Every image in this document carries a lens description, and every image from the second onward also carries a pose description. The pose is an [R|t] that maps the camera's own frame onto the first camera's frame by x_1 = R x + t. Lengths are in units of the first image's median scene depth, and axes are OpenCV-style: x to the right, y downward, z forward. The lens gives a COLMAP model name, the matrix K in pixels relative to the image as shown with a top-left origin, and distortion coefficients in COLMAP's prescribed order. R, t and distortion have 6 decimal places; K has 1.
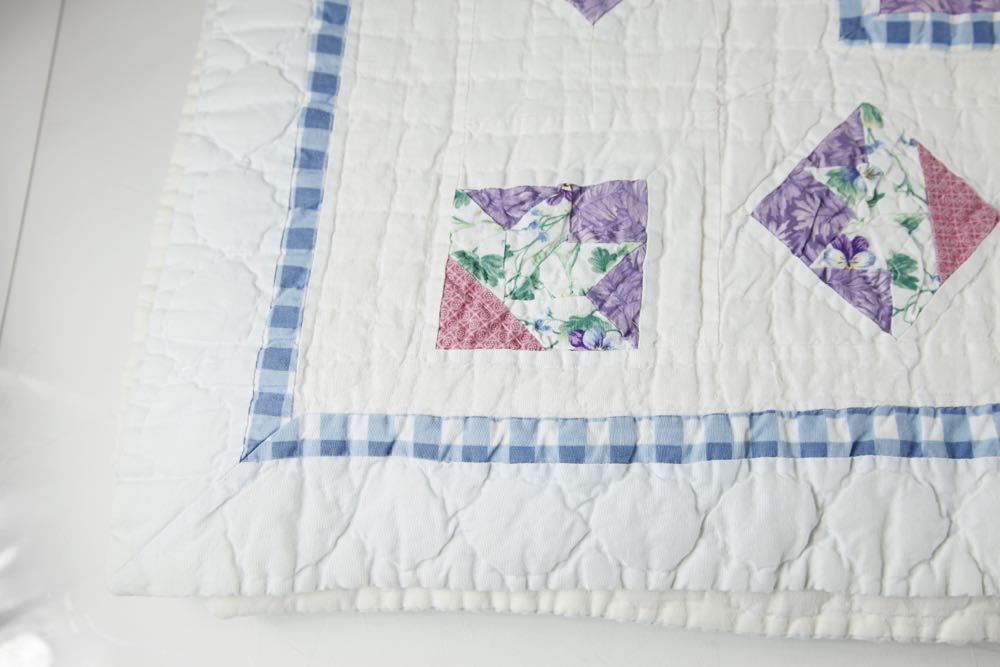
lens RADIAL K [[1146.8, 0, 500.0], [0, 1146.8, 333.5], [0, 0, 1]] dist [0.073225, 0.009922]
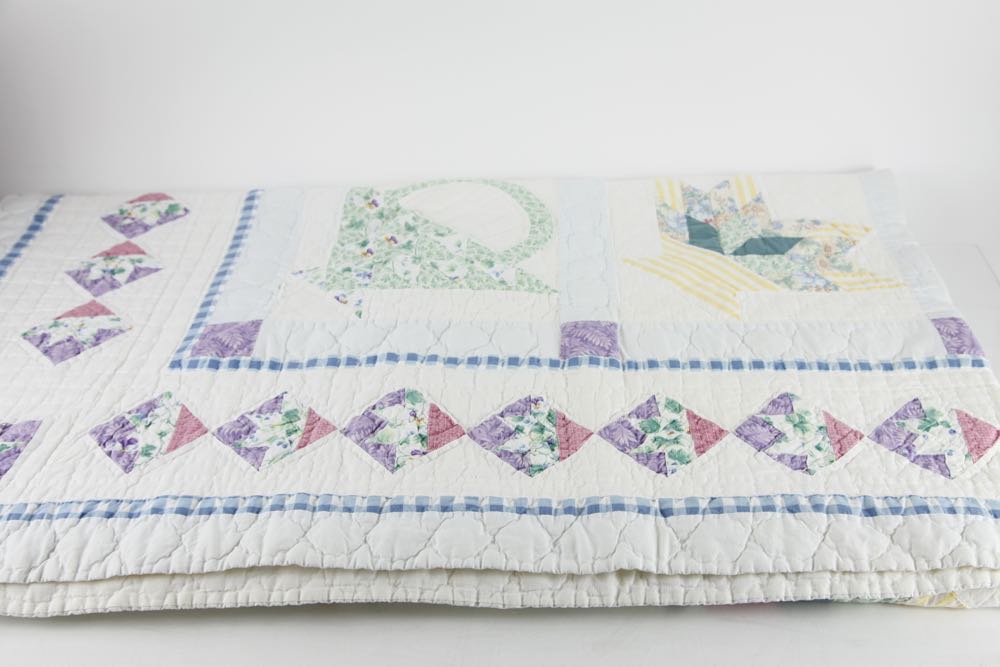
lens RADIAL K [[1146.8, 0, 500.0], [0, 1146.8, 333.5], [0, 0, 1]] dist [0.073225, 0.009922]
pose [[0.999183, -0.010923, -0.038907, 1.041654], [-0.011567, 0.845192, -0.534338, 0.844070], [0.038720, 0.534351, 0.844375, -0.794754]]
